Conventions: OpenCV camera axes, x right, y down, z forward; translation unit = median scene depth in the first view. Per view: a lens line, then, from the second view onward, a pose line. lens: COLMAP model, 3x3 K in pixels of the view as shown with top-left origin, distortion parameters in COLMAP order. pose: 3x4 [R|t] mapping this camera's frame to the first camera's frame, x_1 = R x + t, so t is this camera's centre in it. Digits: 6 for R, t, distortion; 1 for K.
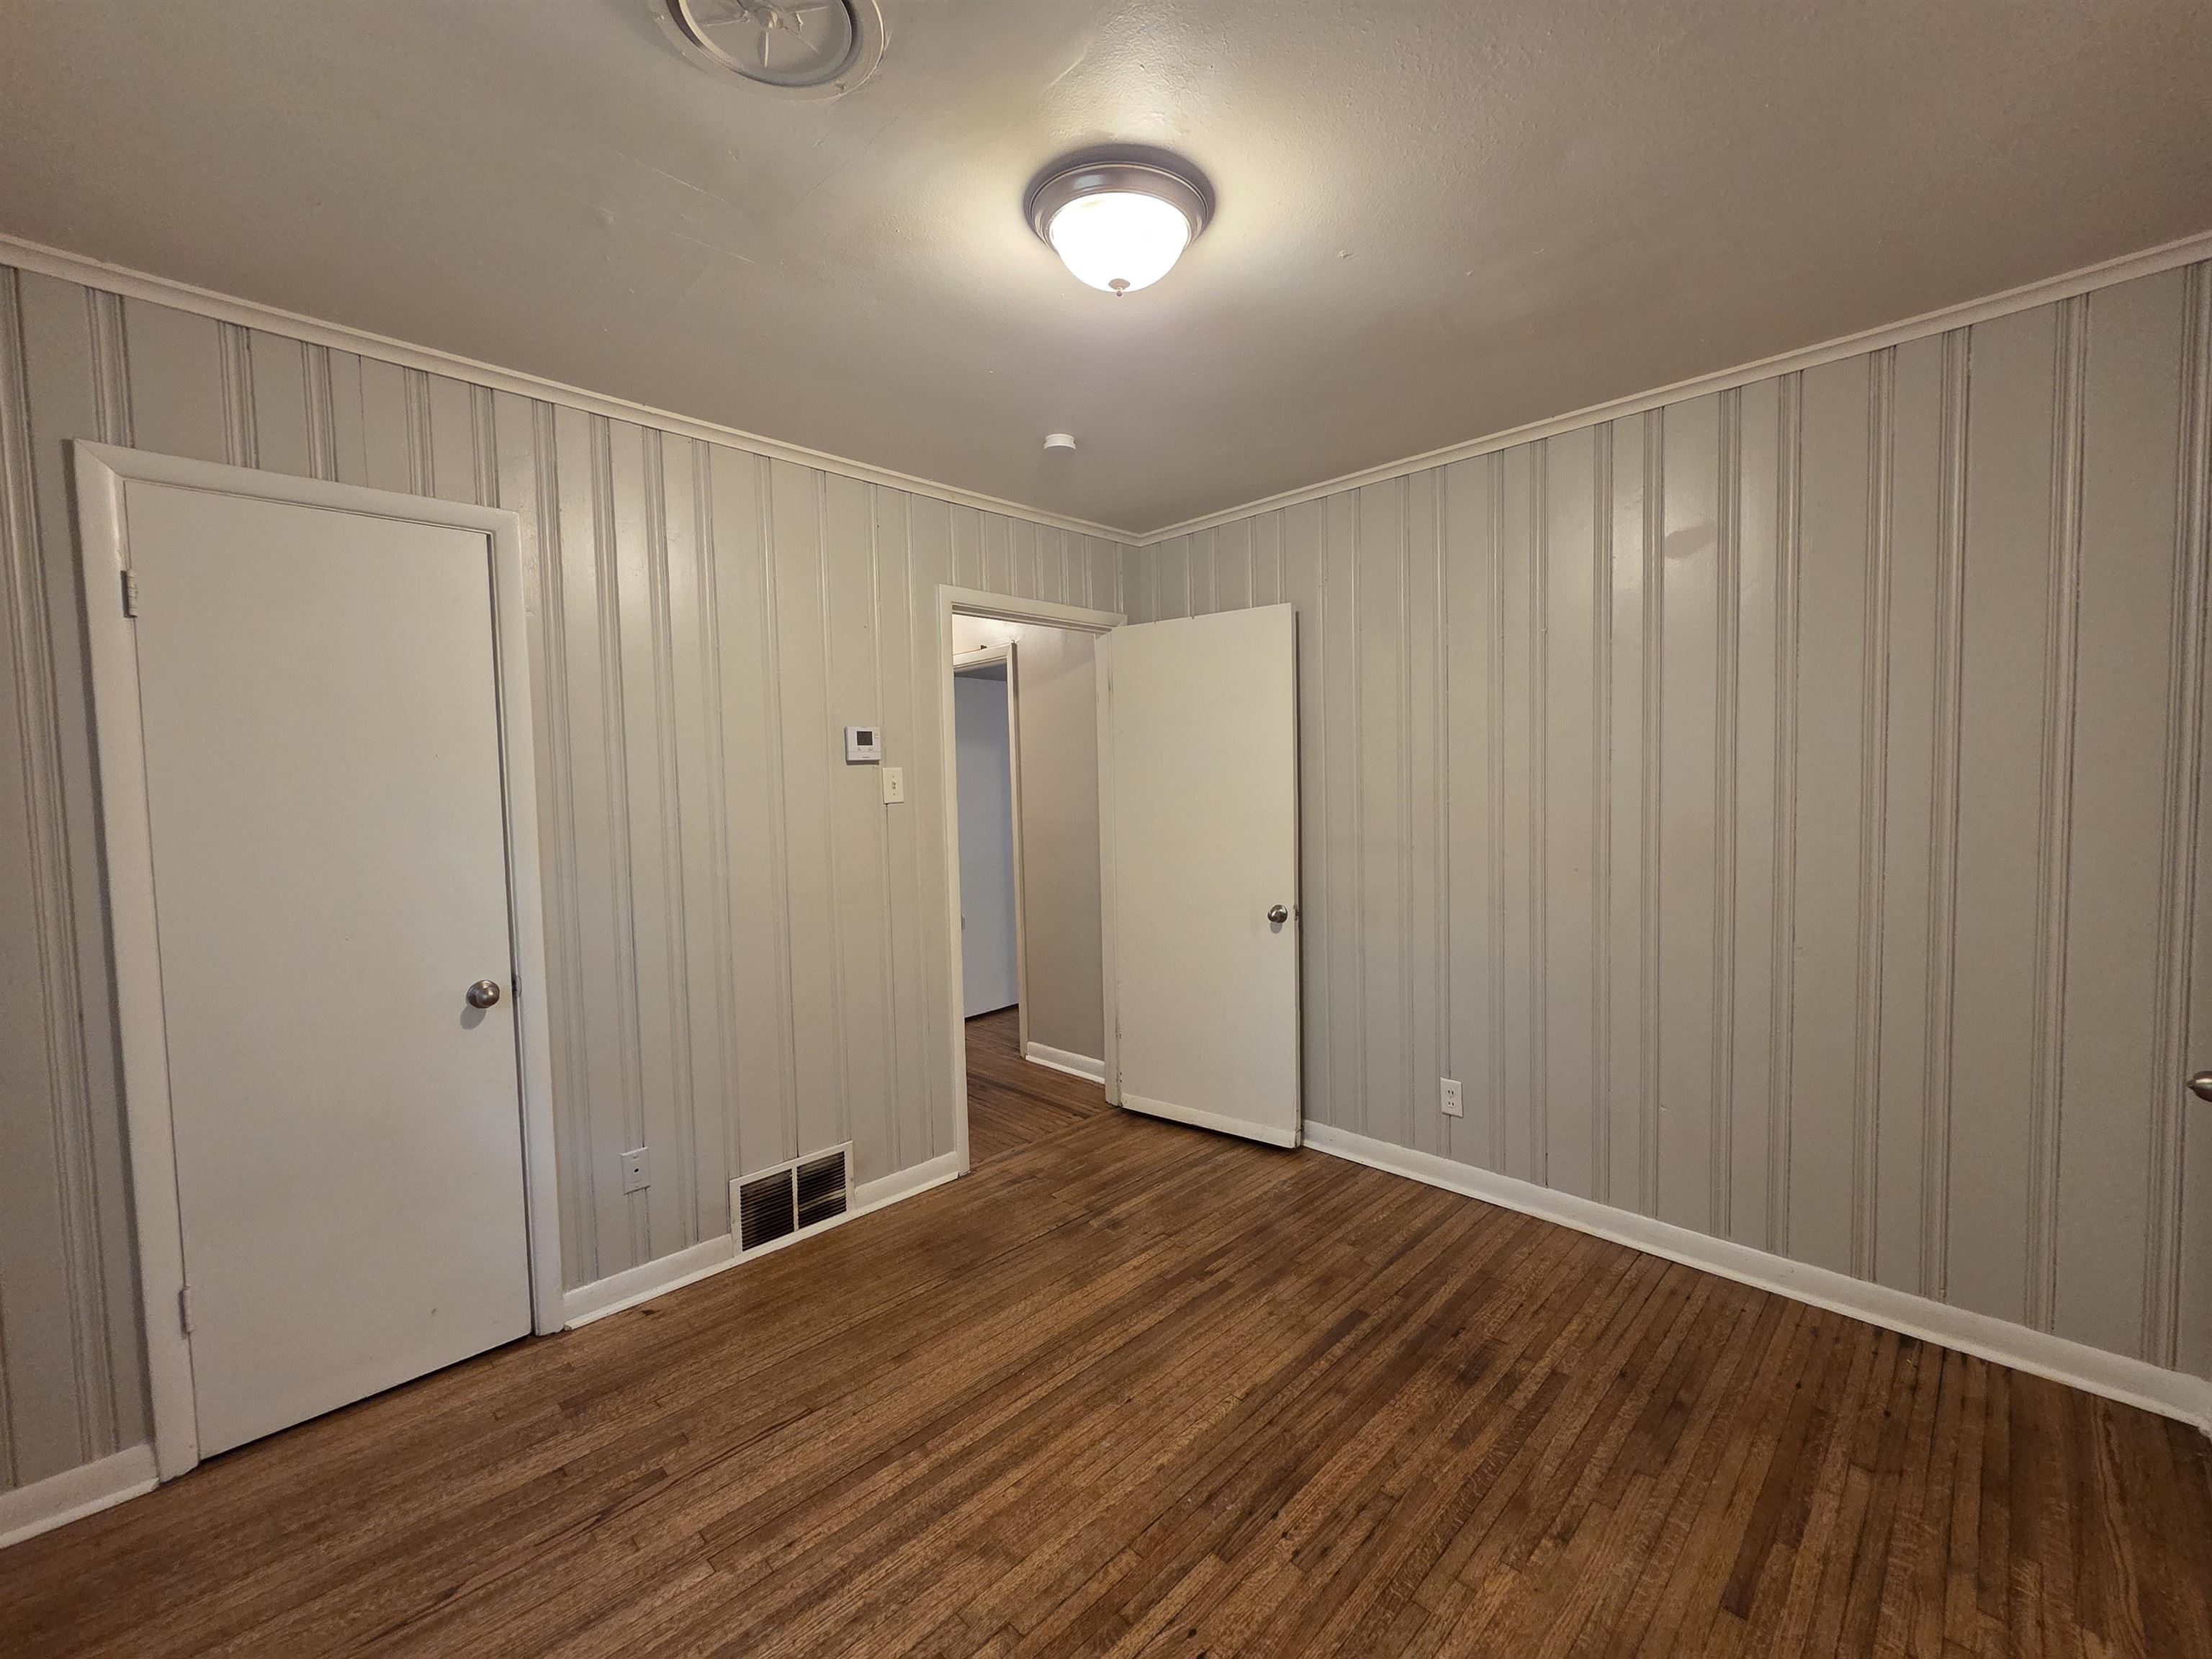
lens RADIAL K [[903.8, 0, 1103.7], [0, 903.8, 831.2], [0, 0, 1]] dist [0.000238, -0.001051]
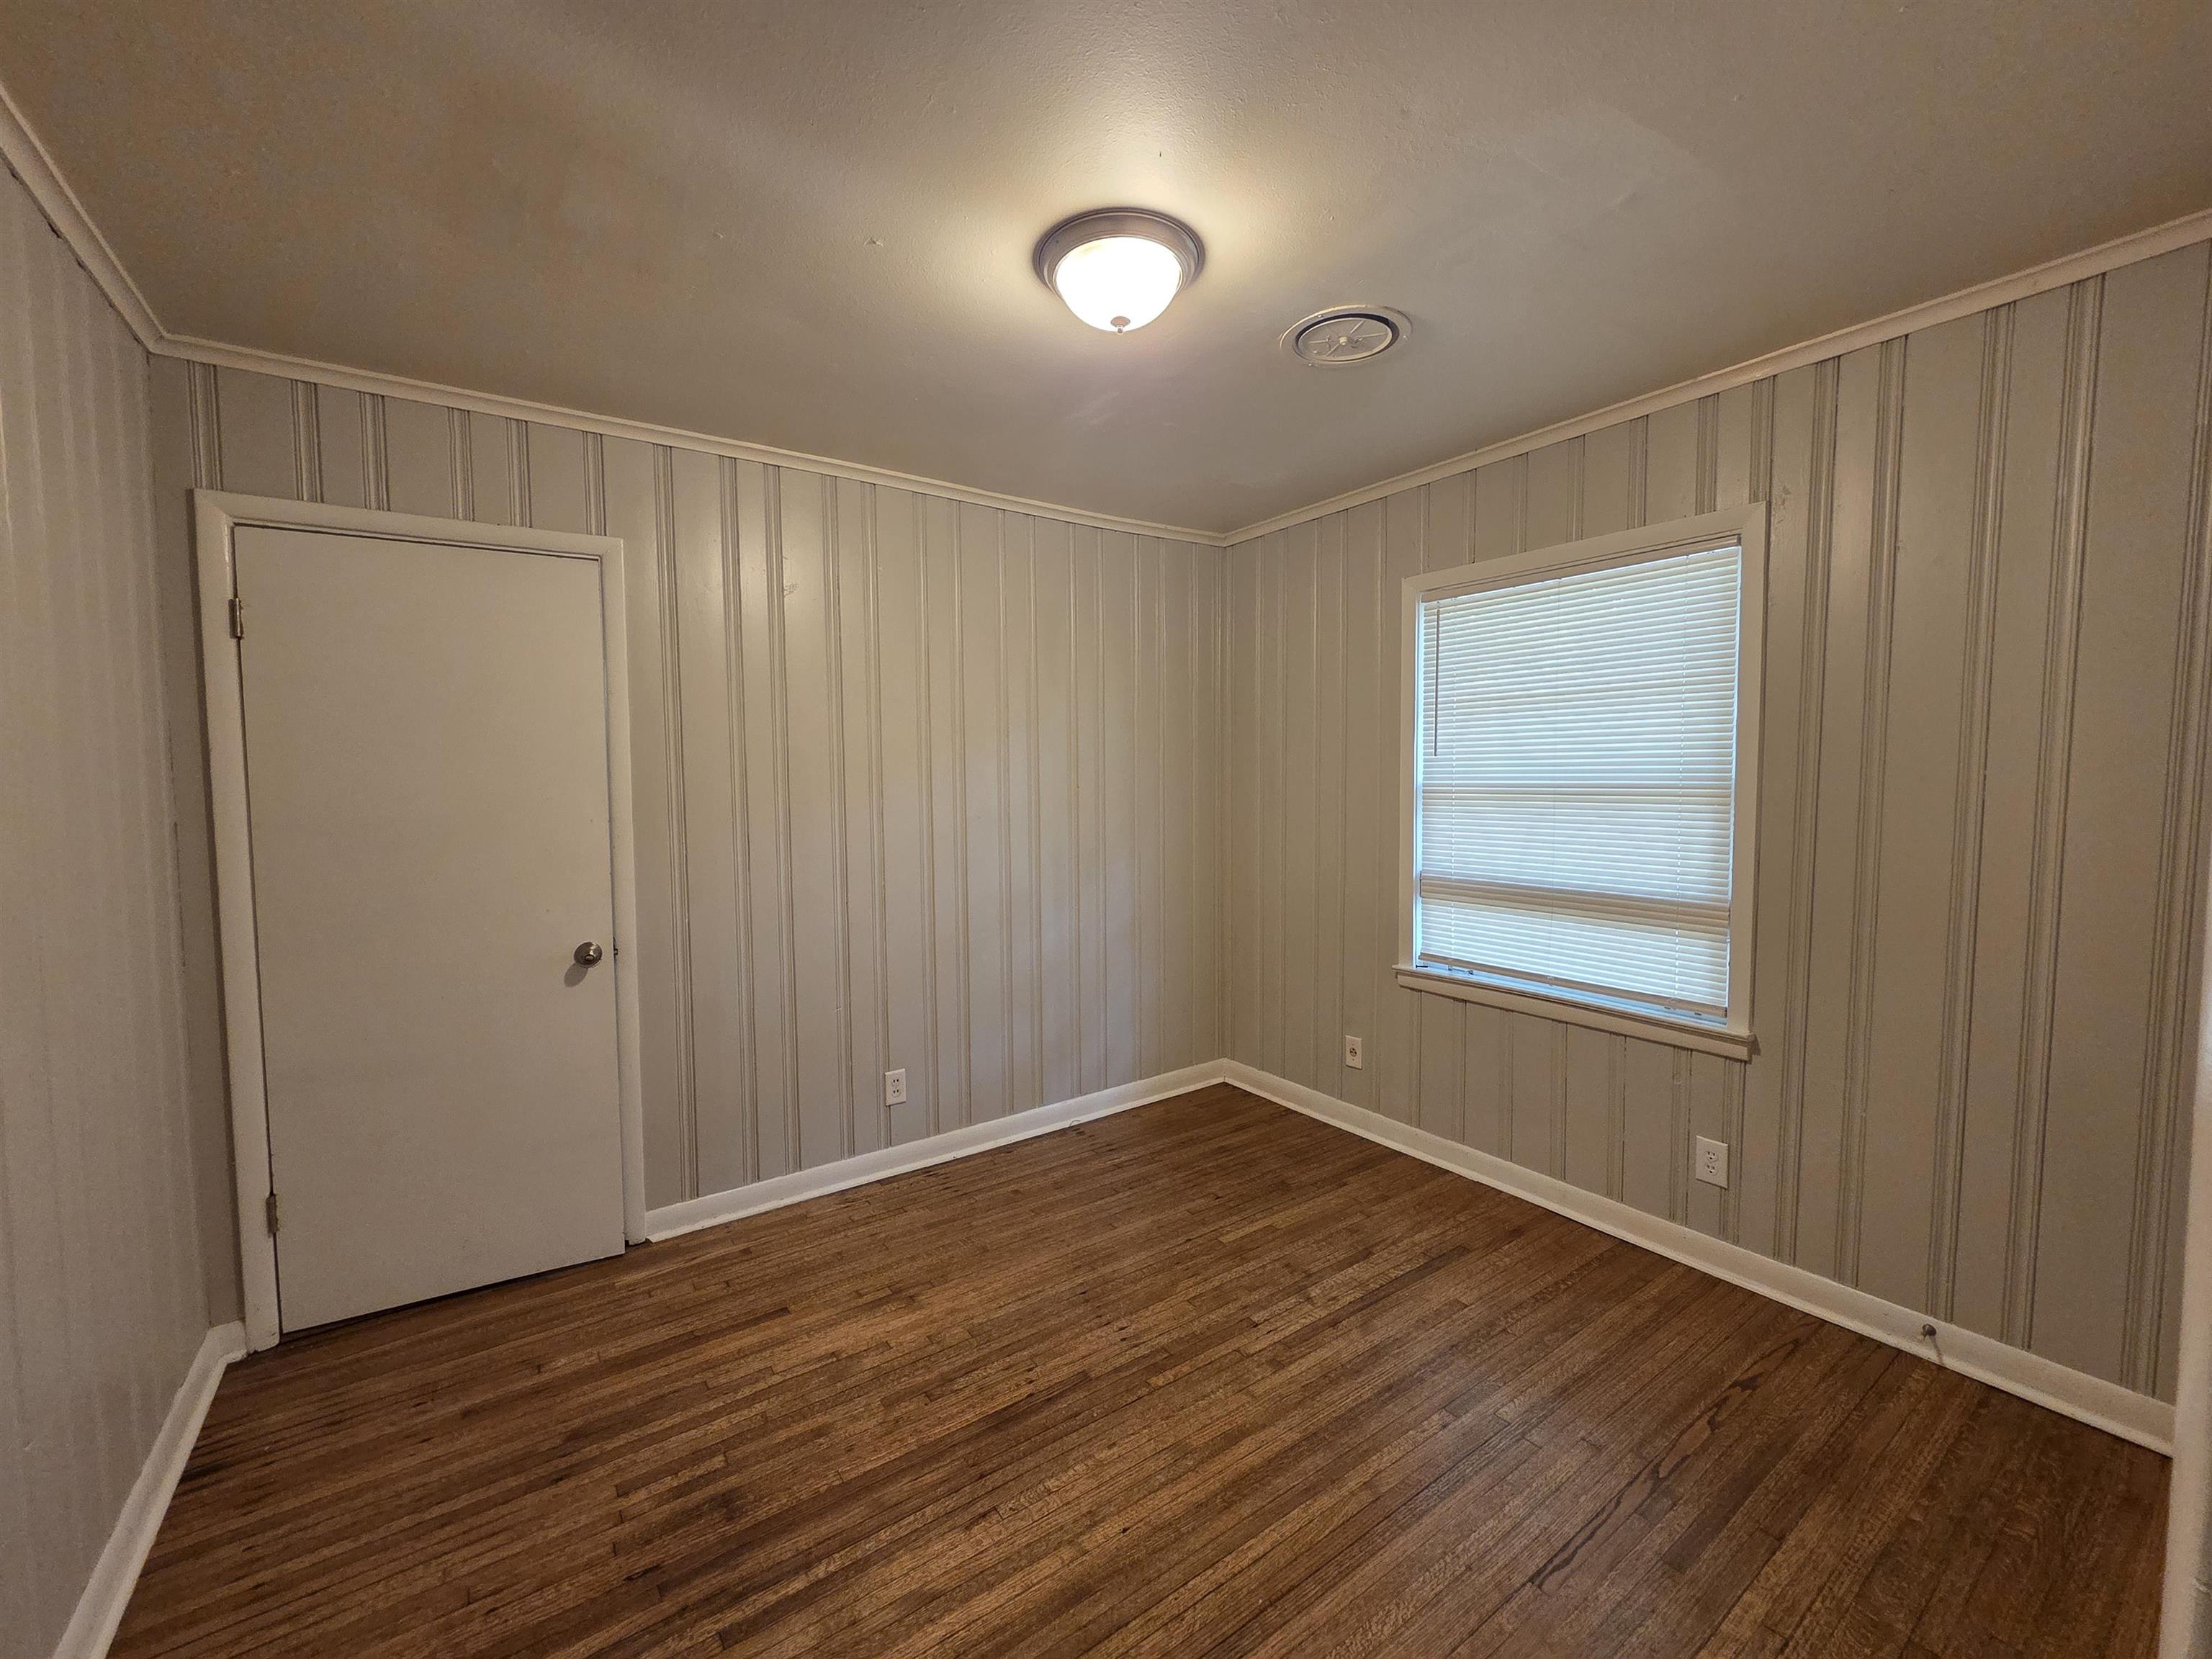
lens RADIAL K [[903.8, 0, 1107.3], [0, 903.8, 832.0], [0, 0, 1]] dist [0.000238, -0.001051]
pose [[-0.985564, 0.022063, 0.167862, -0.116338], [0.041067, 0.993016, 0.110600, -0.101742], [-0.164250, 0.115897, -0.979587, 1.854739]]
